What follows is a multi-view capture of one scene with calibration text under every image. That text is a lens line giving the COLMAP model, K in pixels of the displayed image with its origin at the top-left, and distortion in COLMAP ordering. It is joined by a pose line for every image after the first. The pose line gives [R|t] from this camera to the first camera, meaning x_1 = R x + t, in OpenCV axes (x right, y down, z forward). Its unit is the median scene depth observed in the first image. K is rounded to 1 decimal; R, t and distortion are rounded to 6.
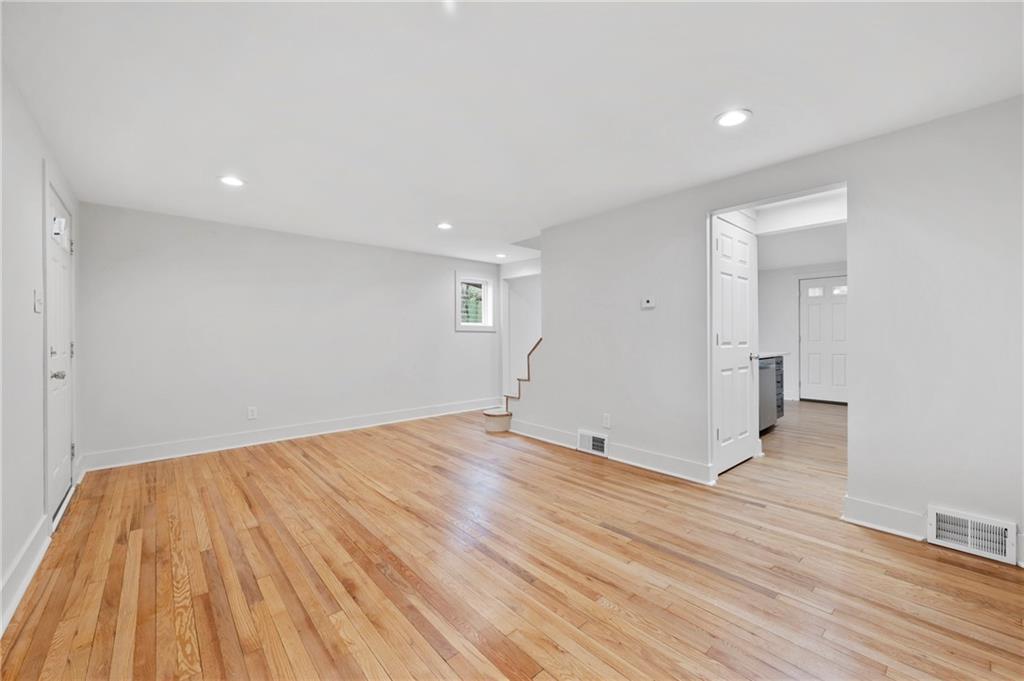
lens RADIAL K [[408.3, 0, 514.7], [0, 408.3, 338.8], [0, 0, 1]] dist [0.001452, 0.000386]
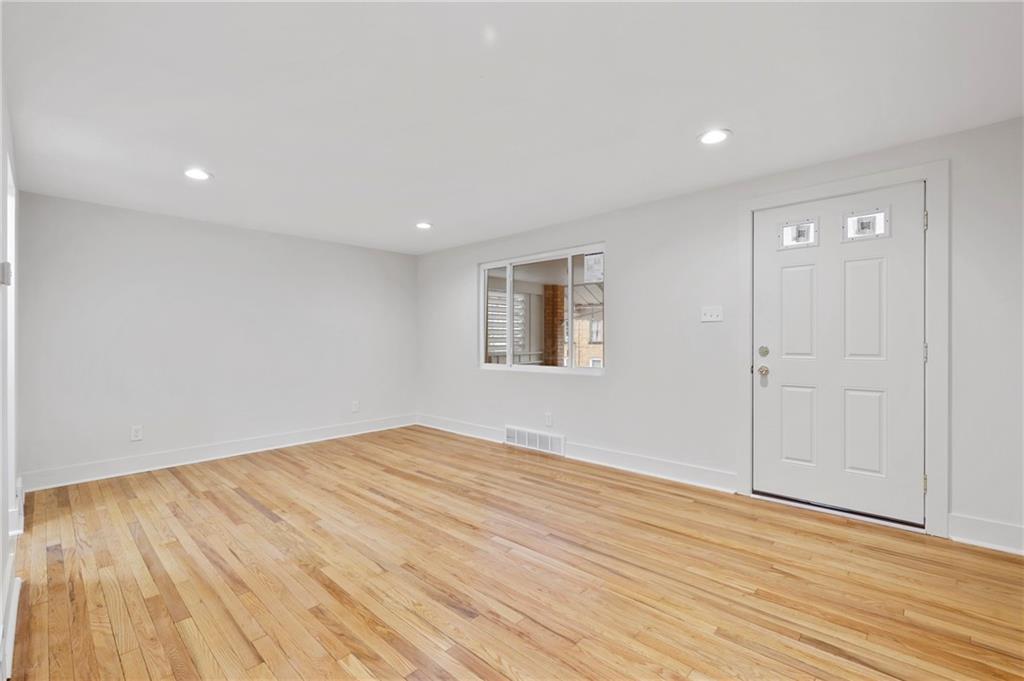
lens RADIAL K [[446.6, 0, 512.0], [0, 446.6, 340.5], [0, 0, 1]] dist [0.000489, 0.000106]
pose [[-0.995773, 0.013783, -0.090807, -0.263437], [0.013132, 0.999884, 0.007764, -0.013608], [0.090903, 0.006538, -0.995838, 2.007911]]
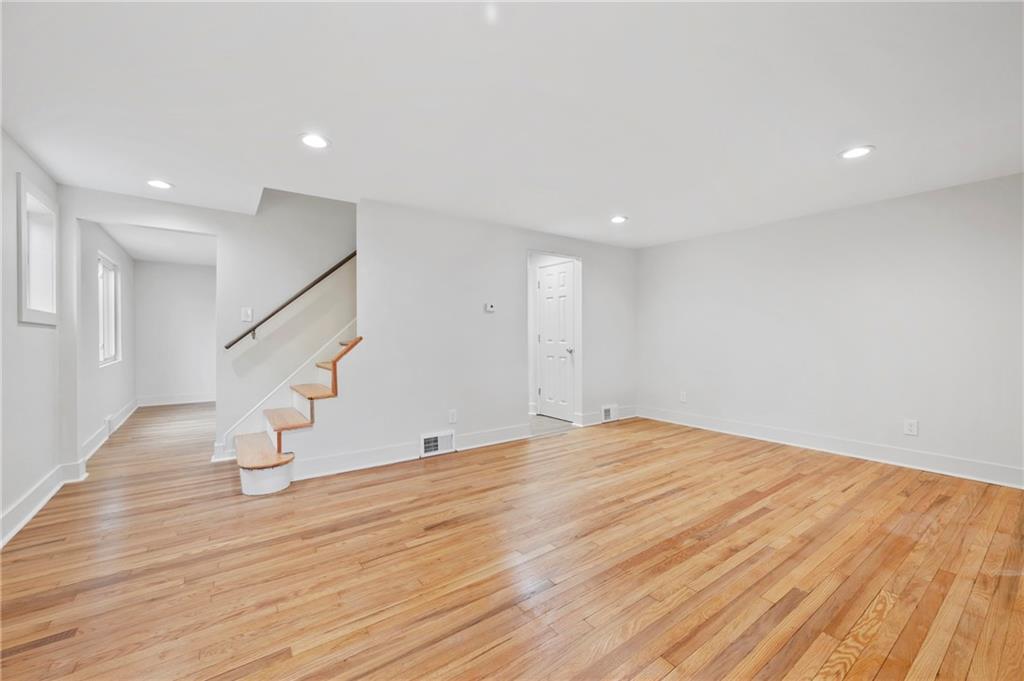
lens RADIAL K [[408.3, 0, 514.7], [0, 408.3, 338.8], [0, 0, 1]] dist [0.001452, 0.000386]
pose [[0.093276, -0.005662, 0.995624, -1.116061], [0.007969, 0.999956, 0.004940, 0.000159], [-0.995608, 0.007473, 0.093317, 1.049442]]
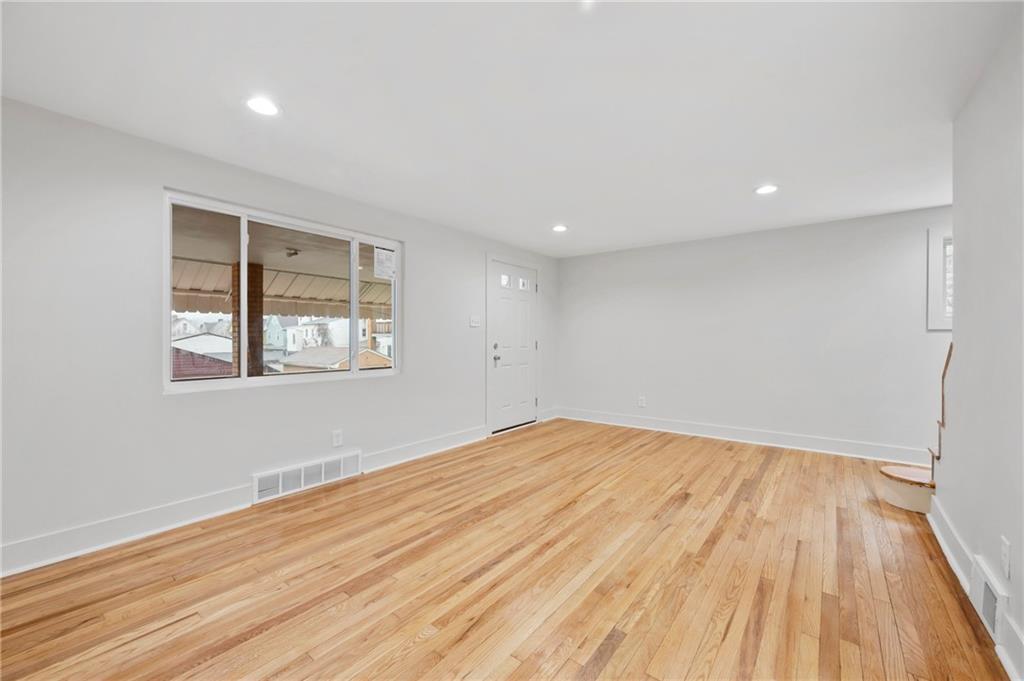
lens RADIAL K [[408.3, 0, 514.7], [0, 408.3, 338.8], [0, 0, 1]] dist [0.001452, 0.000386]
pose [[0.185418, 0.006358, -0.982639, 0.739853], [-0.007665, 0.999958, 0.005024, -0.009665], [0.982630, 0.006601, 0.185459, 0.652224]]
